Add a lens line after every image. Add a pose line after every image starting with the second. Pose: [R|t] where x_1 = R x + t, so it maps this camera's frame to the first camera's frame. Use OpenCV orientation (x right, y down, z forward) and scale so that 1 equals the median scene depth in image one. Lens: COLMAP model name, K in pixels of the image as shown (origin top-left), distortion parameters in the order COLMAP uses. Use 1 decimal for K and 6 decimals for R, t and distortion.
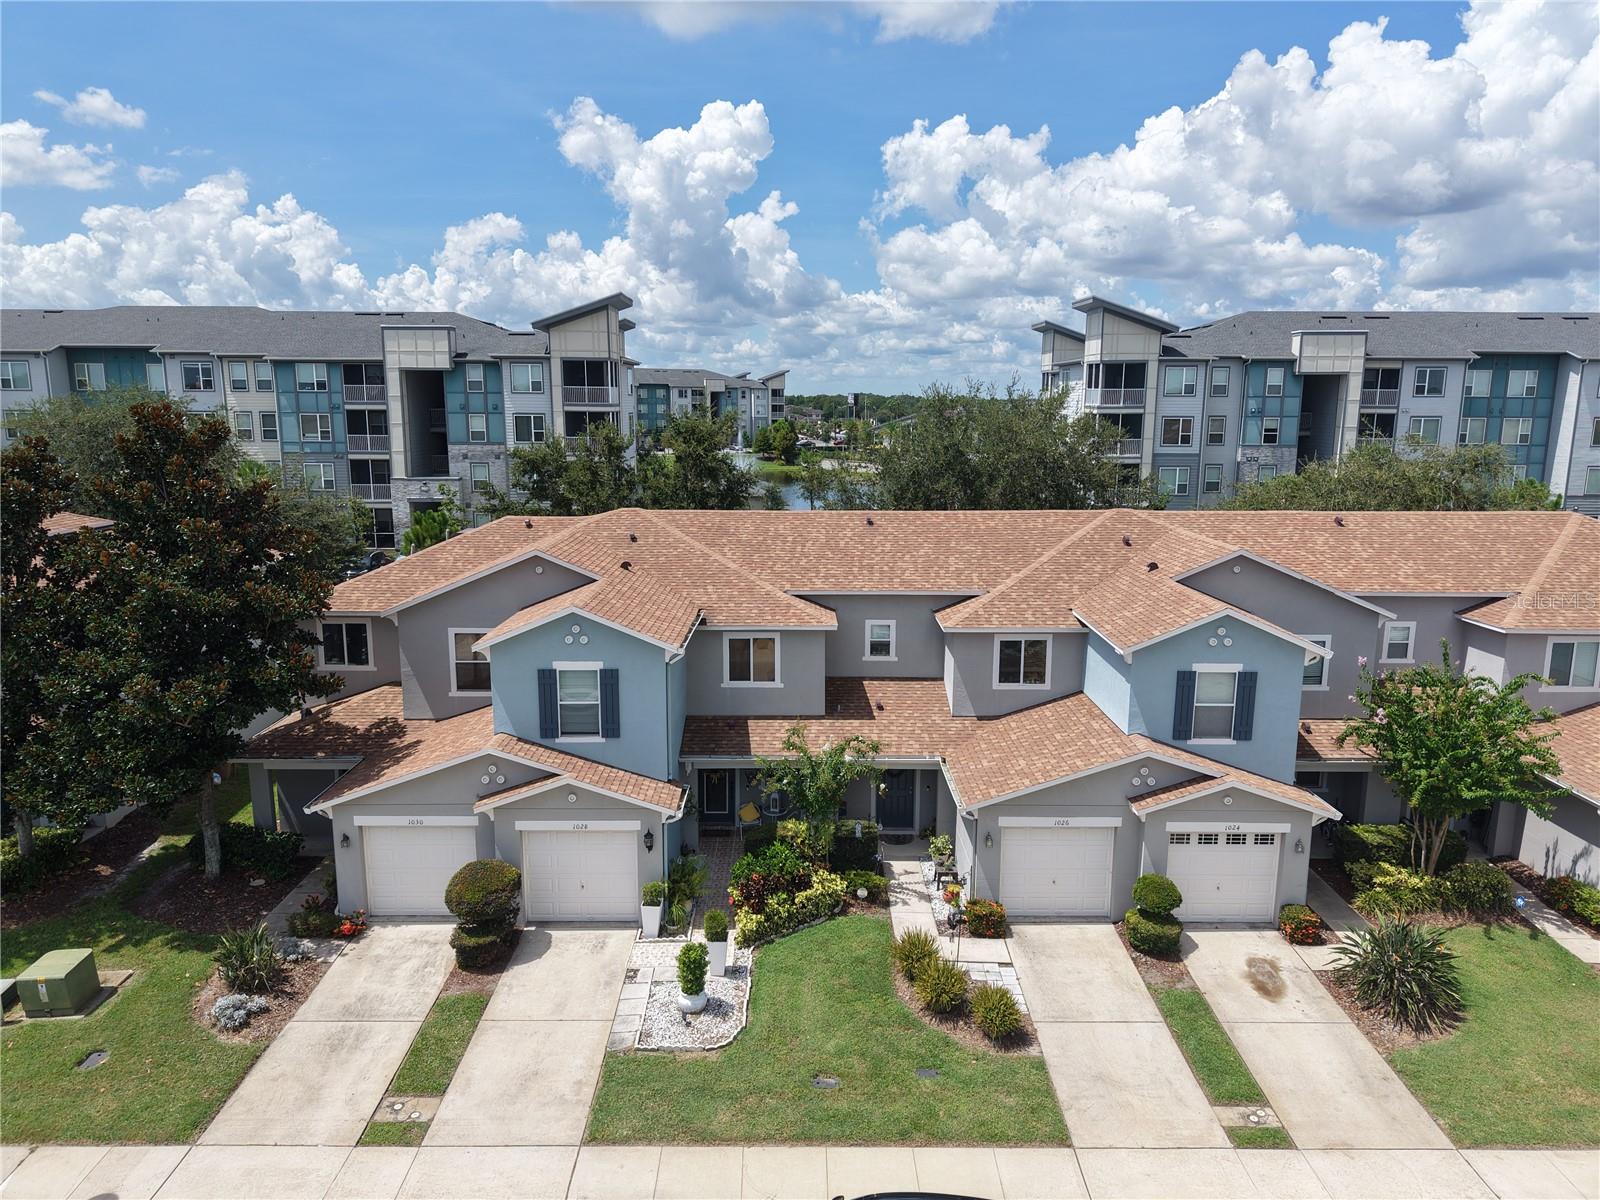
lens RADIAL K [[1067.9, 0, 803.4], [0, 1067.9, 590.5], [0, 0, 1]] dist [0.033392, -0.030088]
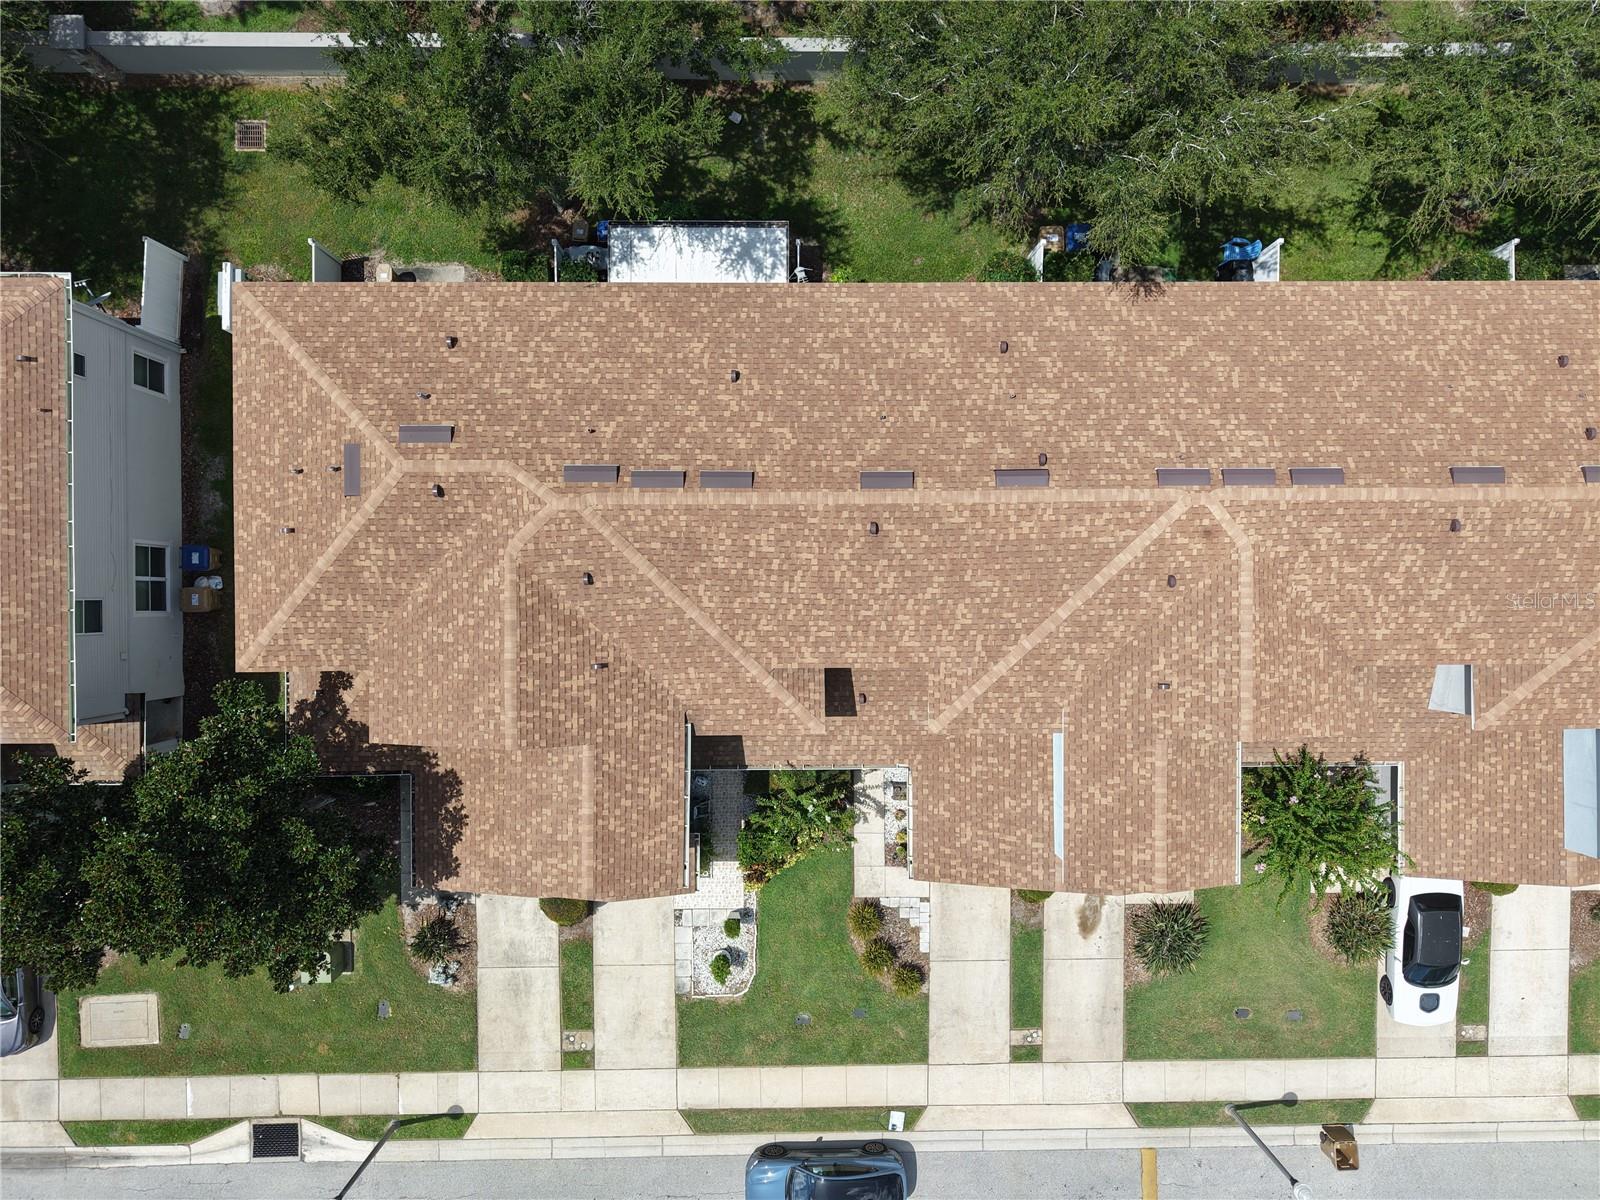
lens RADIAL K [[1067.9, 0, 800.0], [0, 1067.9, 588.0], [0, 0, 1]] dist [0.033392, -0.030088]
pose [[0.999887, -0.002208, 0.014857, -0.007340], [-0.014223, 0.178686, 0.983803, -1.137188], [-0.004827, -0.983904, 0.178635, 1.096932]]
